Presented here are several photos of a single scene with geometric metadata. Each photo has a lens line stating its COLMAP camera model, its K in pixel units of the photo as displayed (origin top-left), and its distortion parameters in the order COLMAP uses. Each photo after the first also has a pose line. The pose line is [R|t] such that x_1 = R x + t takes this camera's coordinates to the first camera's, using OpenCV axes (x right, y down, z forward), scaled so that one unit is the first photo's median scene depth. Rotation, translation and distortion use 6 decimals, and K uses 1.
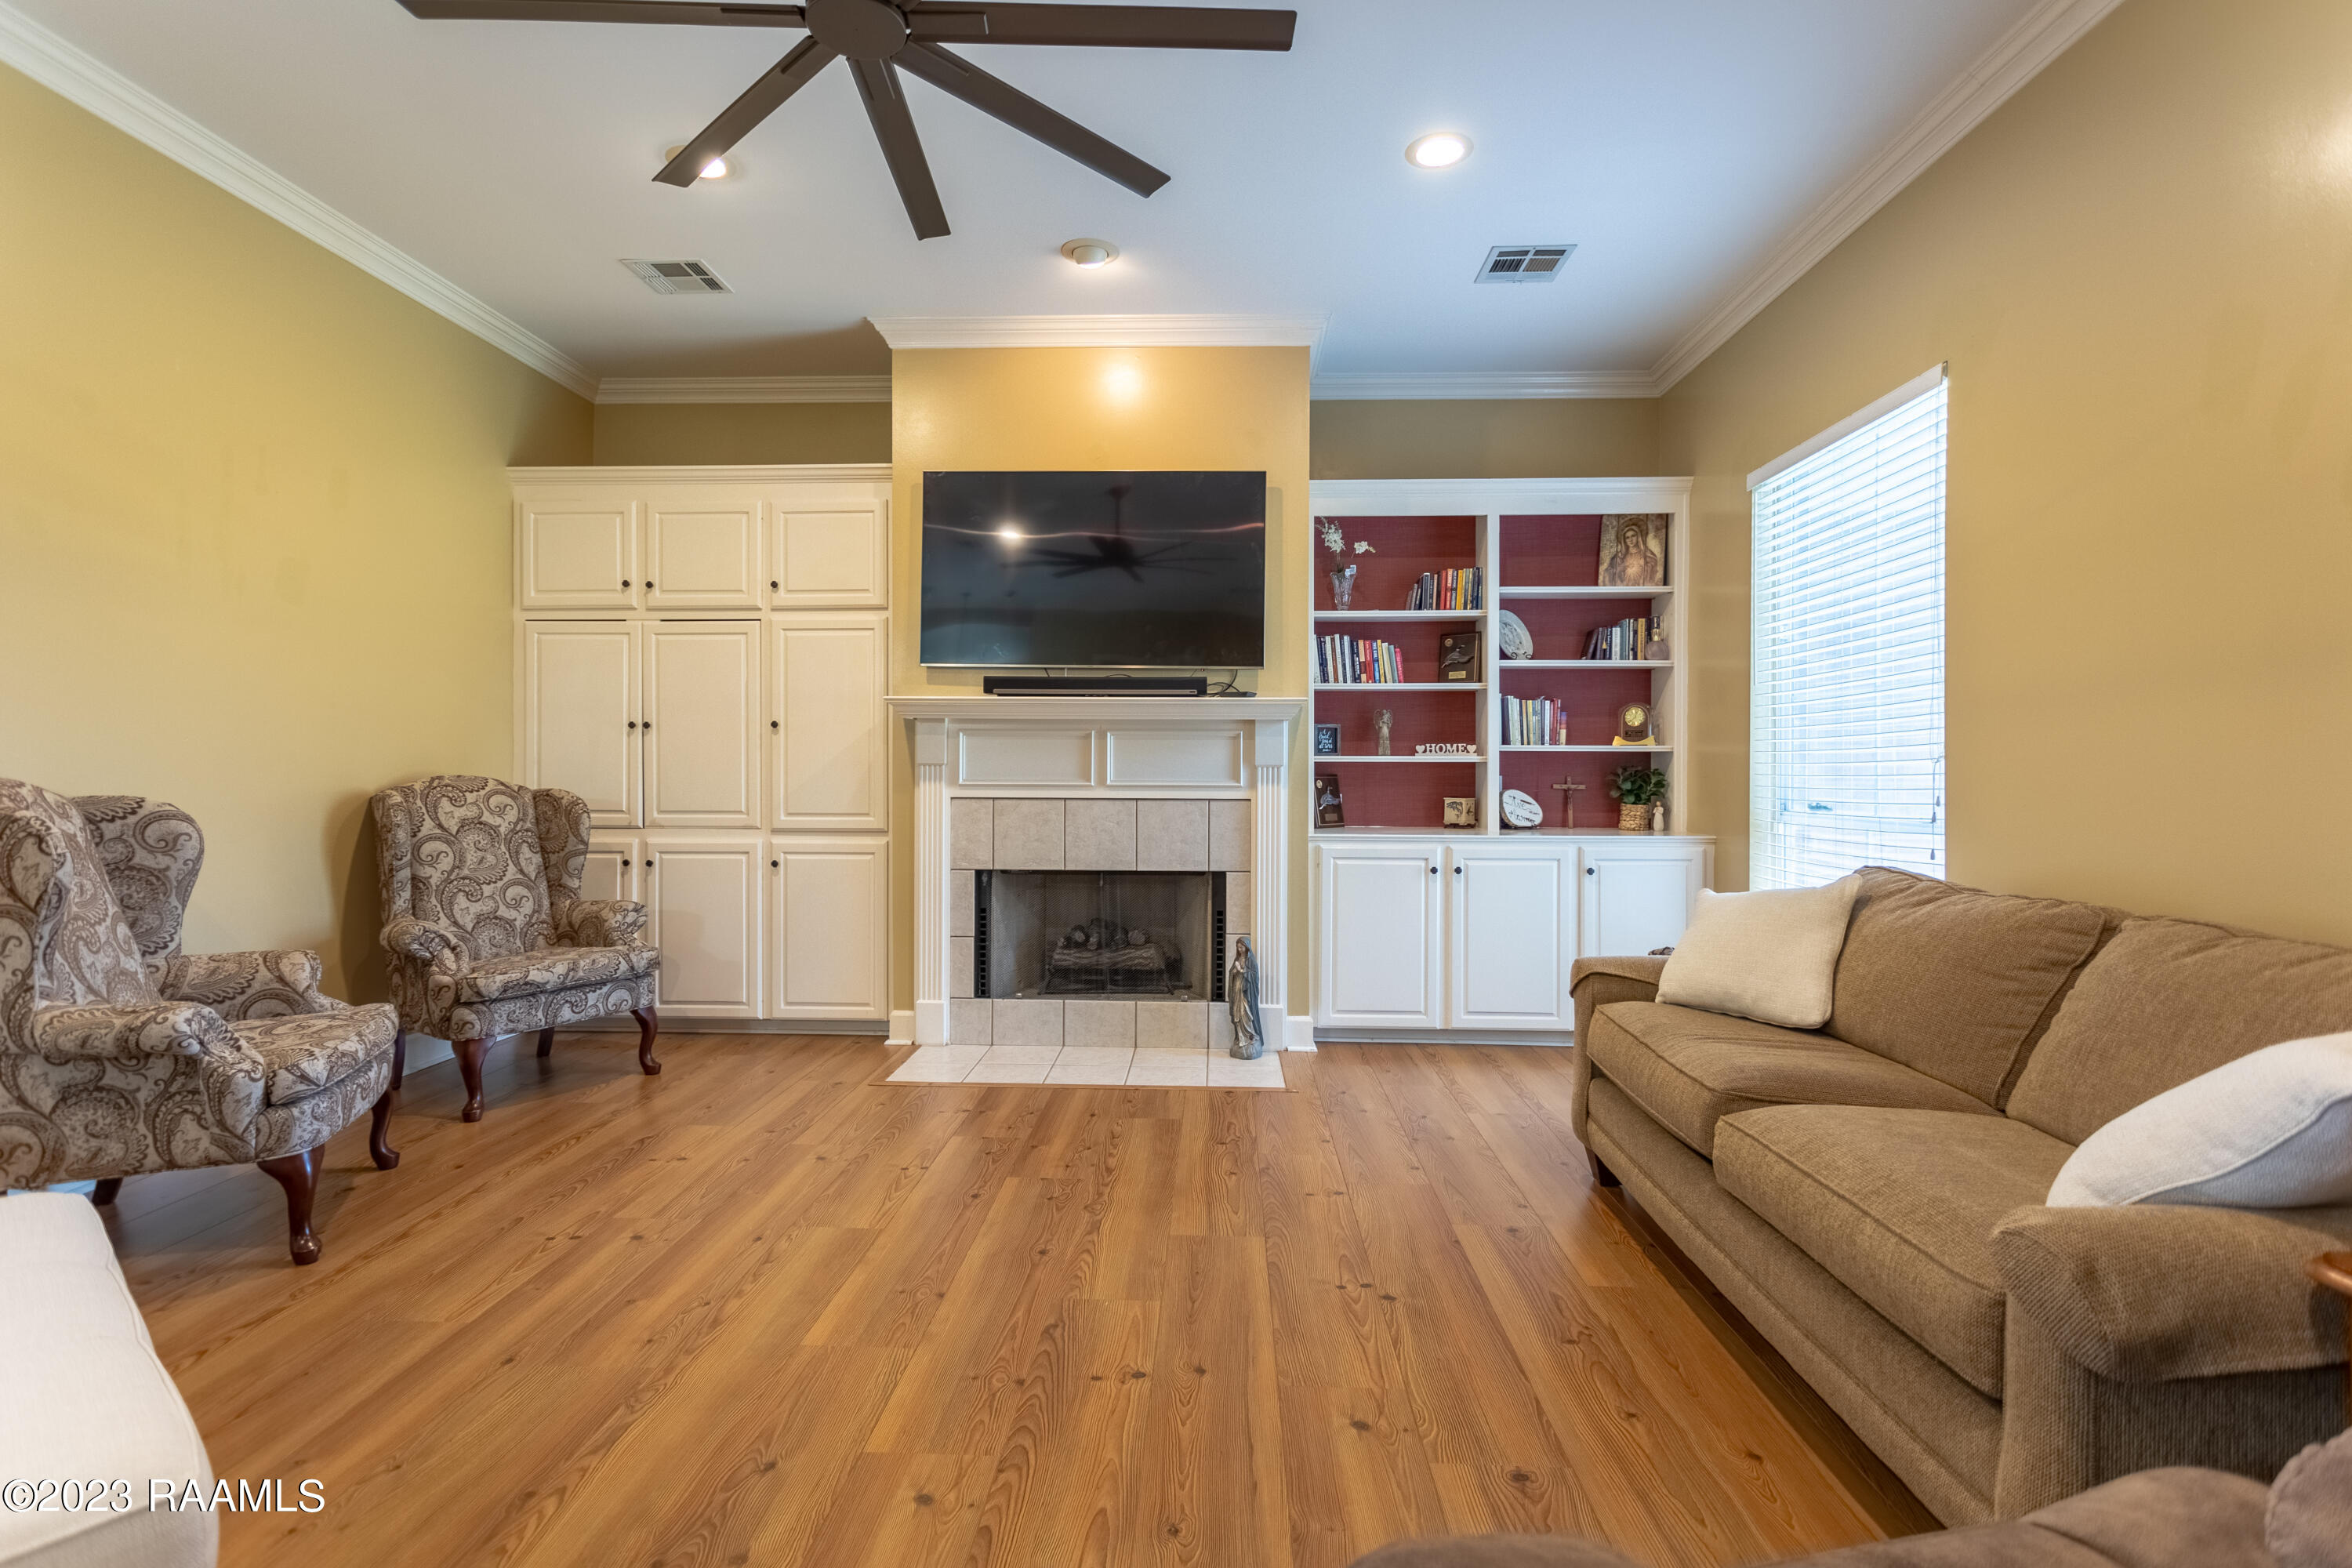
lens RADIAL K [[1135.8, 0, 1165.7], [0, 1135.8, 766.9], [0, 0, 1]] dist [0.005649, 0.000667]
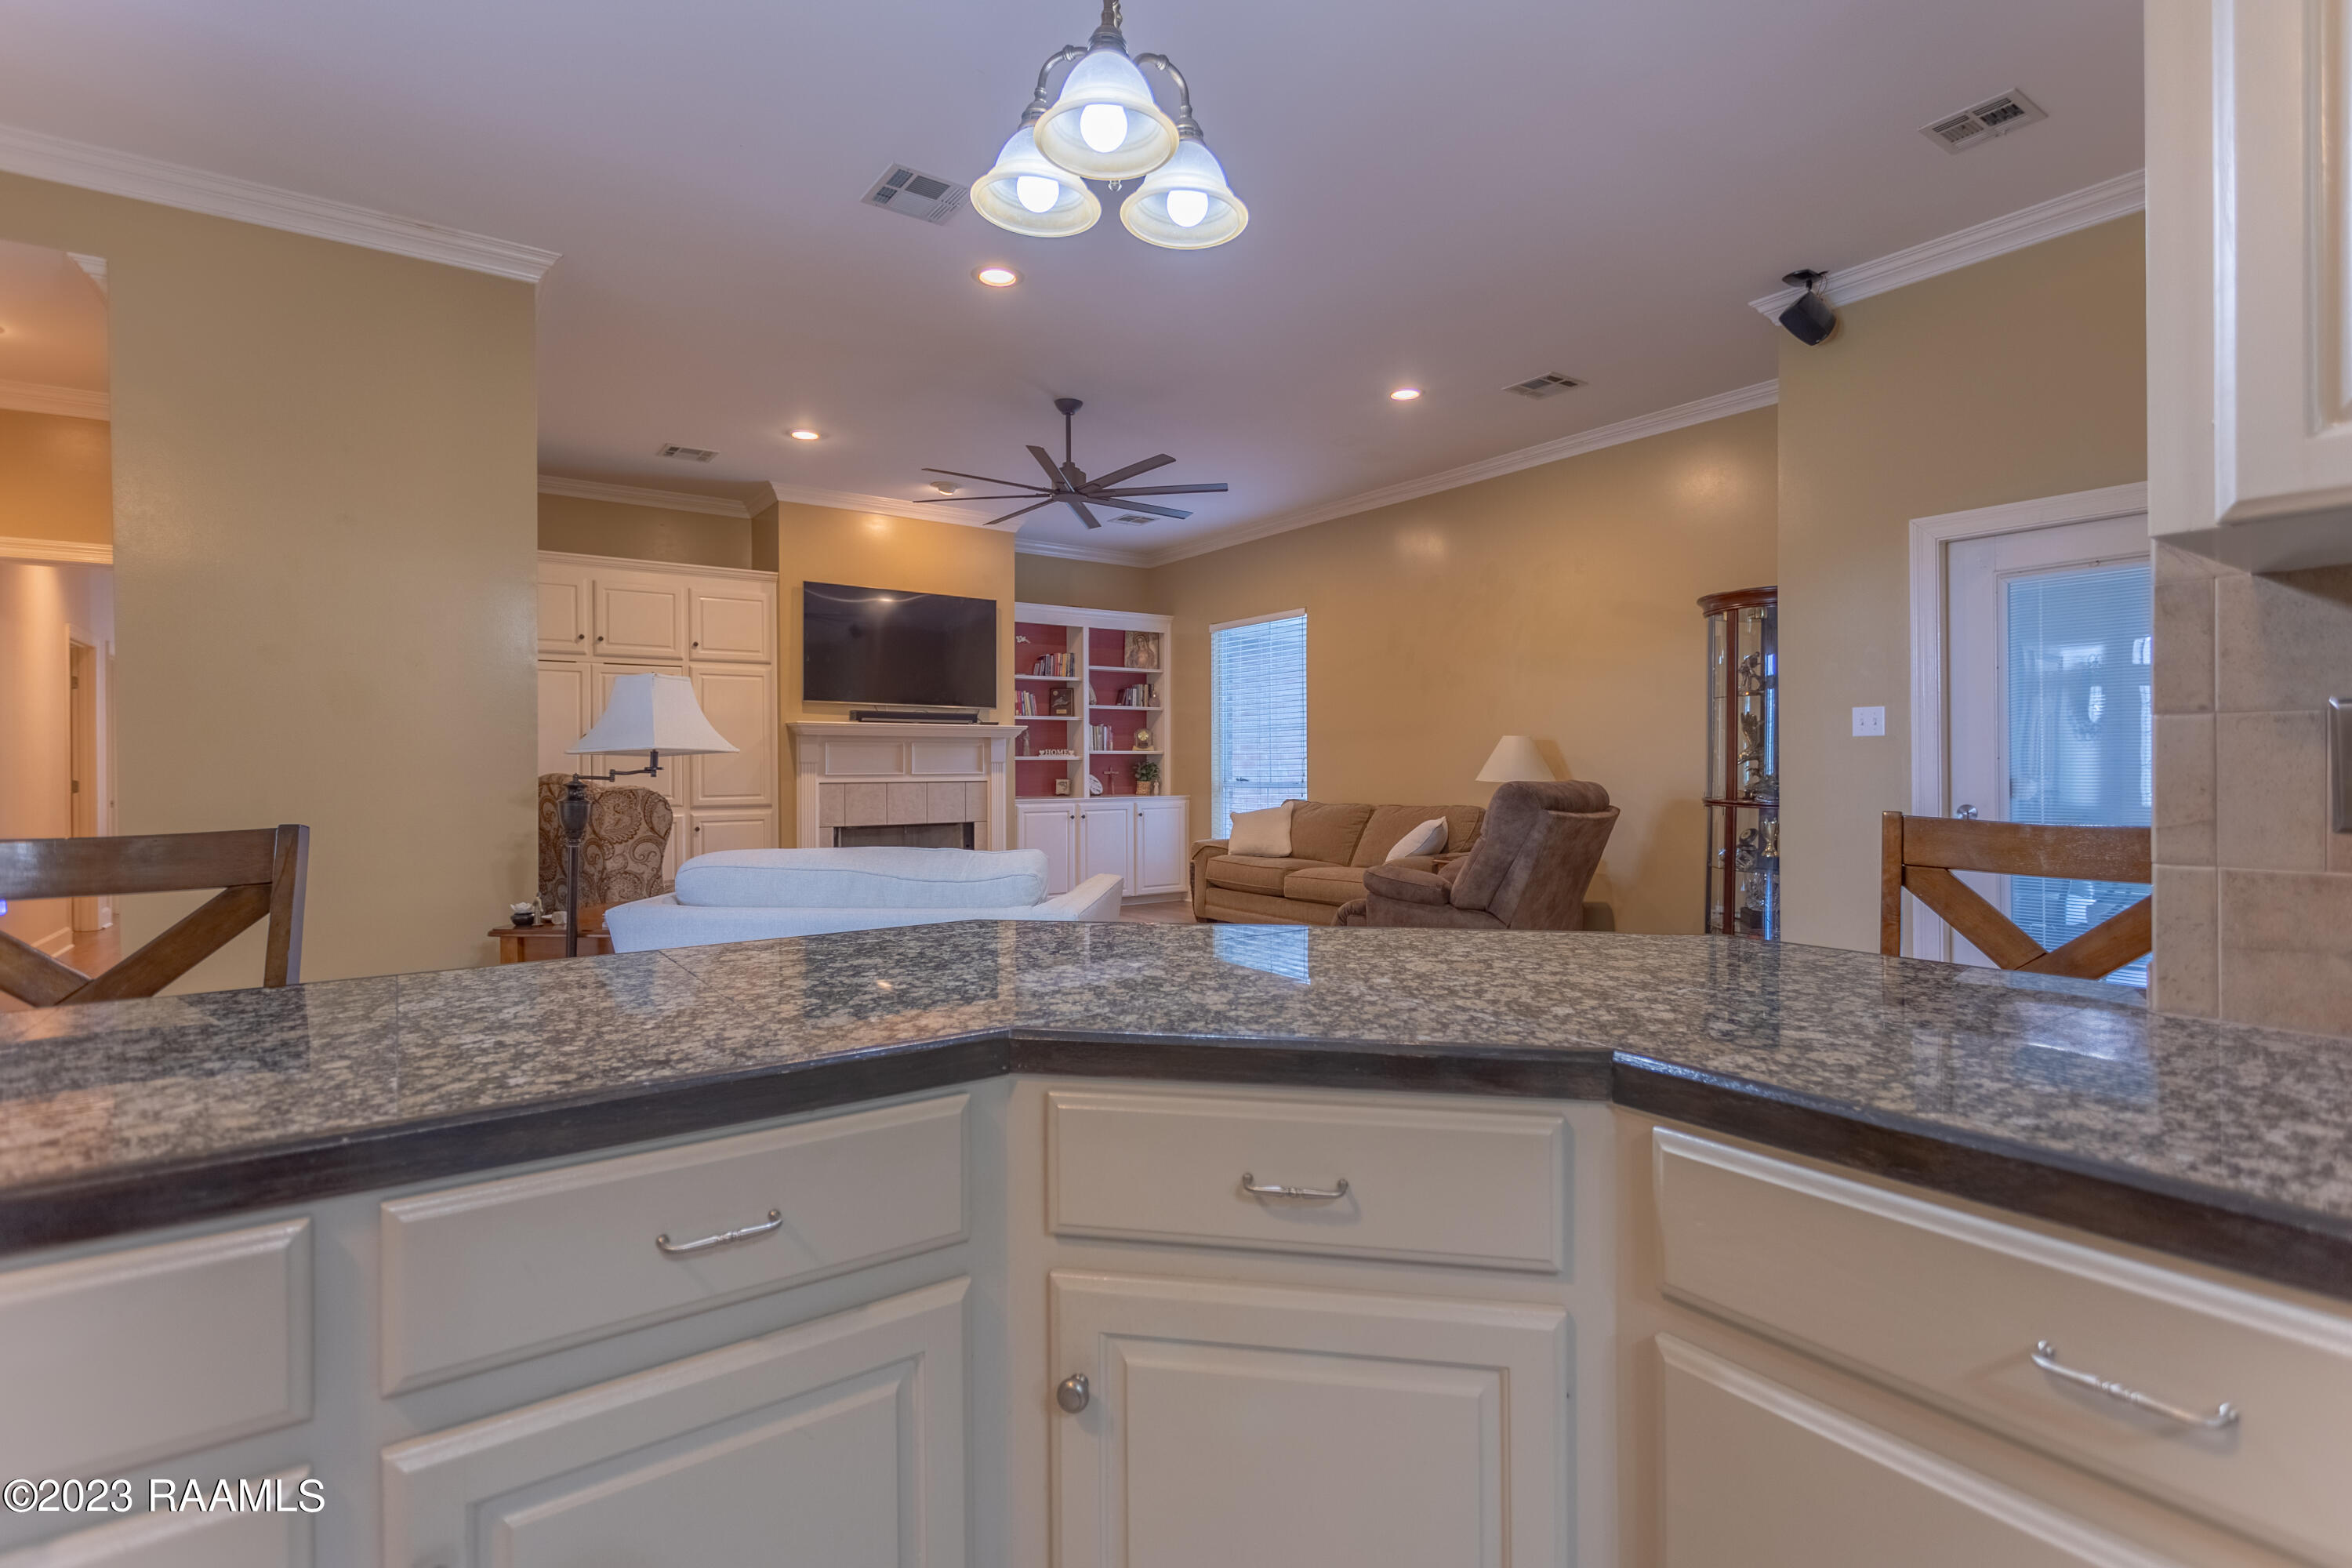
lens RADIAL K [[1135.8, 0, 1177.8], [0, 1135.8, 780.4], [0, 0, 1]] dist [0.005649, 0.000667]
pose [[0.785260, -0.015825, 0.618964, -0.752155], [0.005872, 0.999819, 0.018112, -0.003260], [-0.619138, -0.010588, 0.785211, -0.562064]]
